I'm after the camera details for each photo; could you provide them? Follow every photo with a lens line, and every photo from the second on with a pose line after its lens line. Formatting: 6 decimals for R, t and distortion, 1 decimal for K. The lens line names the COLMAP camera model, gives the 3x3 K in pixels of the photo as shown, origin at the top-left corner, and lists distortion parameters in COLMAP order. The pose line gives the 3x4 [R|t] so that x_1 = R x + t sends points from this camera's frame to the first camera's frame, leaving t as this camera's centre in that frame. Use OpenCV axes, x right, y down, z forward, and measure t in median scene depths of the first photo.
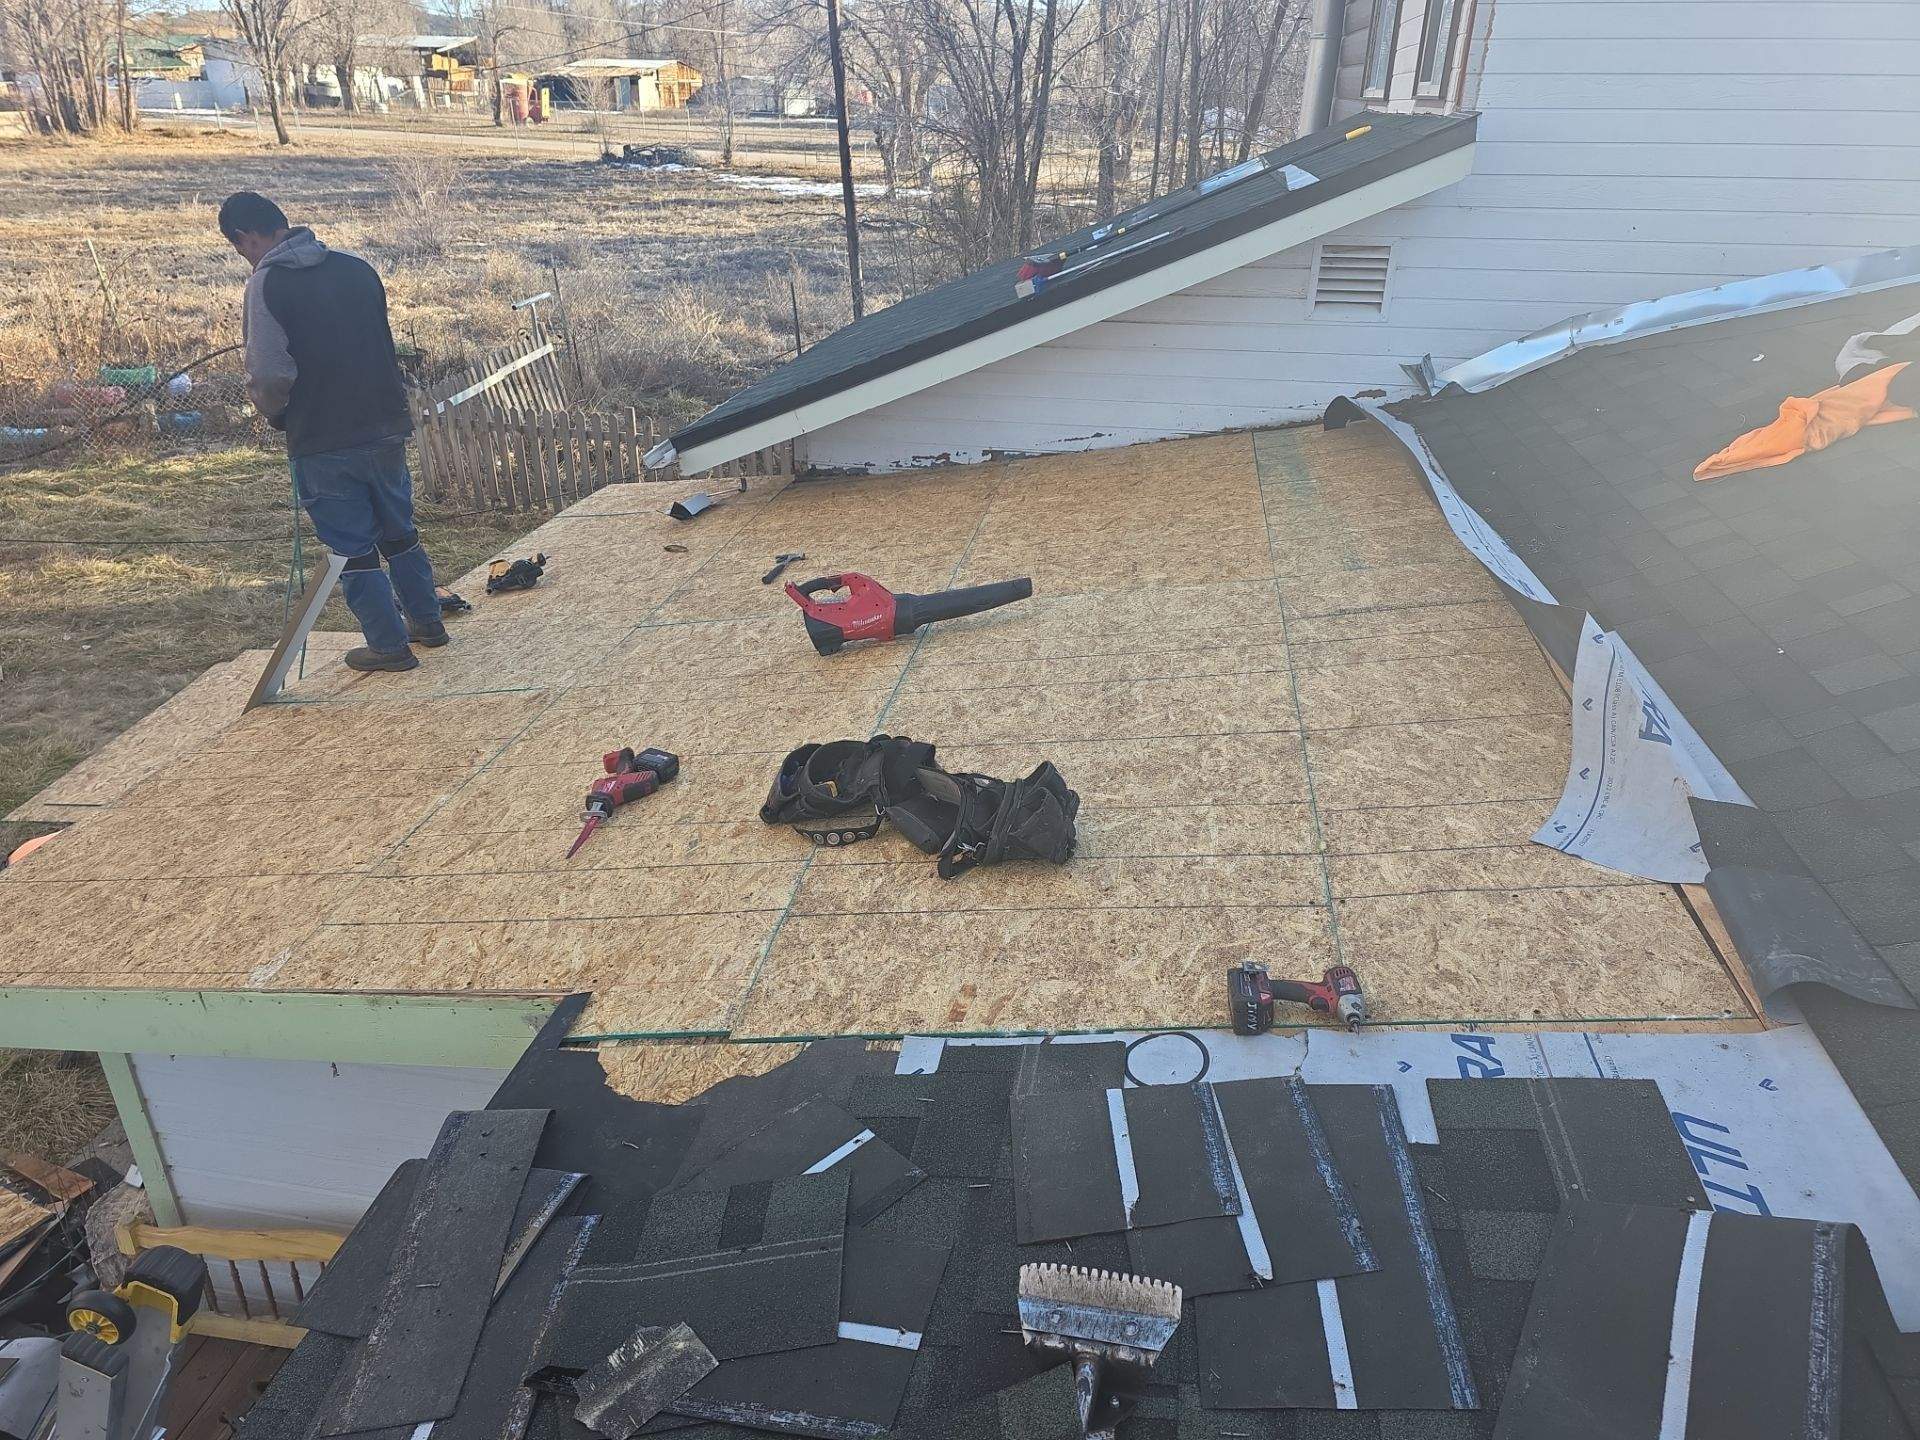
lens RADIAL K [[1359.1, 0, 912.9], [0, 1359.1, 723.8], [0, 0, 1]] dist [0.041498, -0.040517]
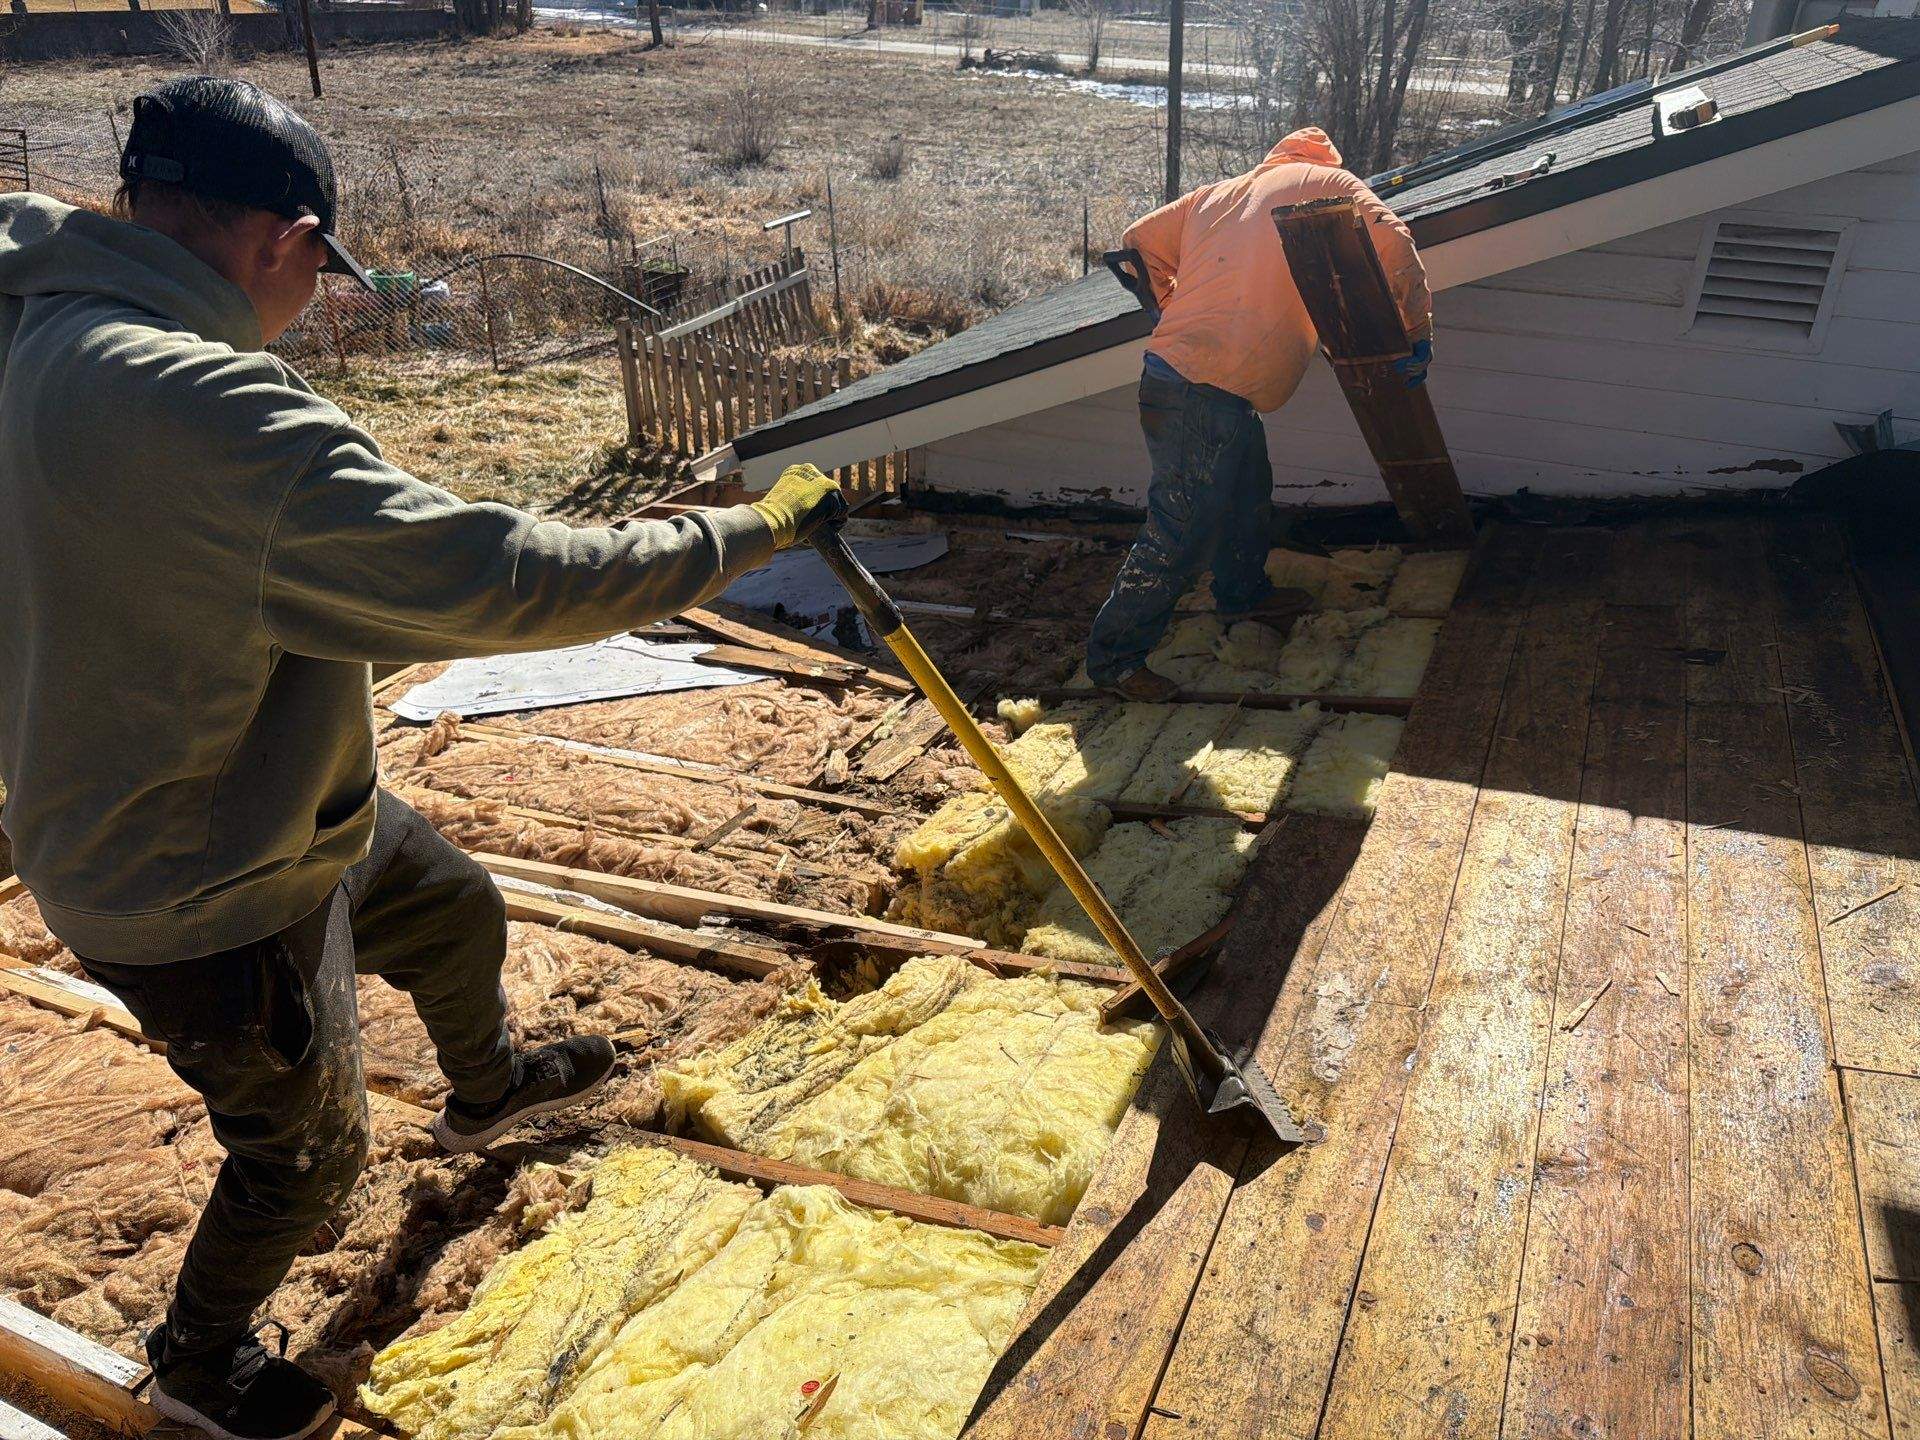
lens RADIAL K [[1382.4, 0, 954.9], [0, 1382.4, 670.9], [0, 0, 1]] dist [0.071321, -0.125539]
pose [[0.968147, 0.120273, -0.219605, 0.116640], [-0.116673, 0.992737, 0.029340, -0.116307], [0.221539, -0.002783, 0.975147, 0.284289]]
